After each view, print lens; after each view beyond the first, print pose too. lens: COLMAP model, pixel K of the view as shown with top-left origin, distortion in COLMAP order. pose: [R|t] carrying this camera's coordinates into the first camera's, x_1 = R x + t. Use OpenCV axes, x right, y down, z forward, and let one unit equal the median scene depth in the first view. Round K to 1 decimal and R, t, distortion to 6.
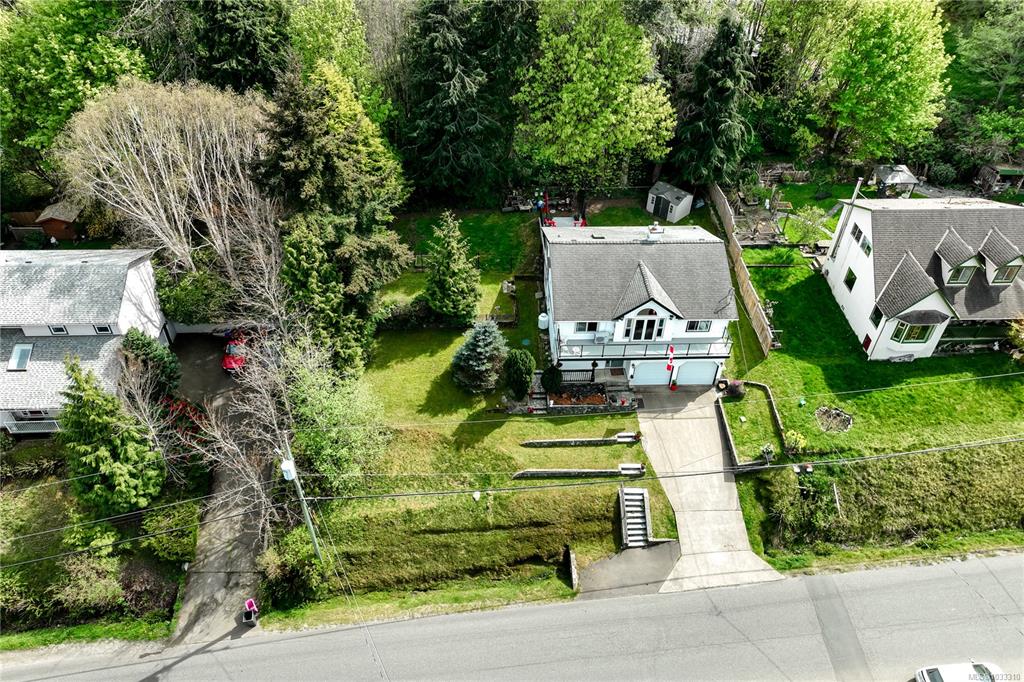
lens RADIAL K [[747.1, 0, 496.0], [0, 747.1, 341.4], [0, 0, 1]] dist [0.005010, 0.003066]
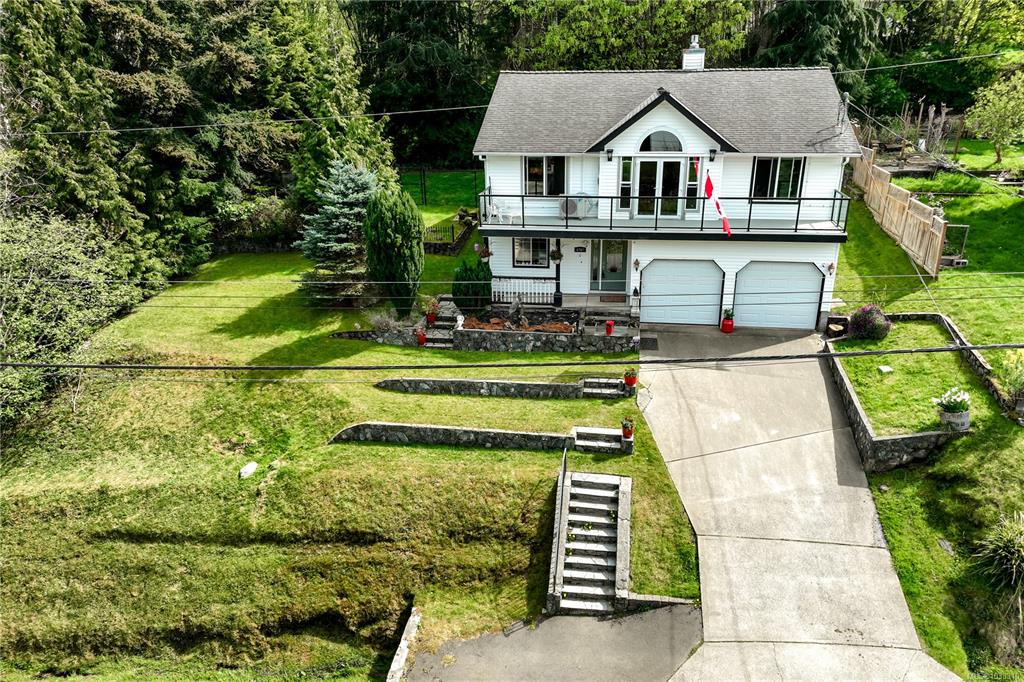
lens RADIAL K [[747.1, 0, 496.0], [0, 747.1, 341.4], [0, 0, 1]] dist [0.005010, 0.003066]
pose [[0.979226, 0.044752, -0.197772, 0.207350], [-0.107262, 0.942031, -0.317919, 0.263539], [0.172080, 0.332527, 0.927262, 0.591020]]
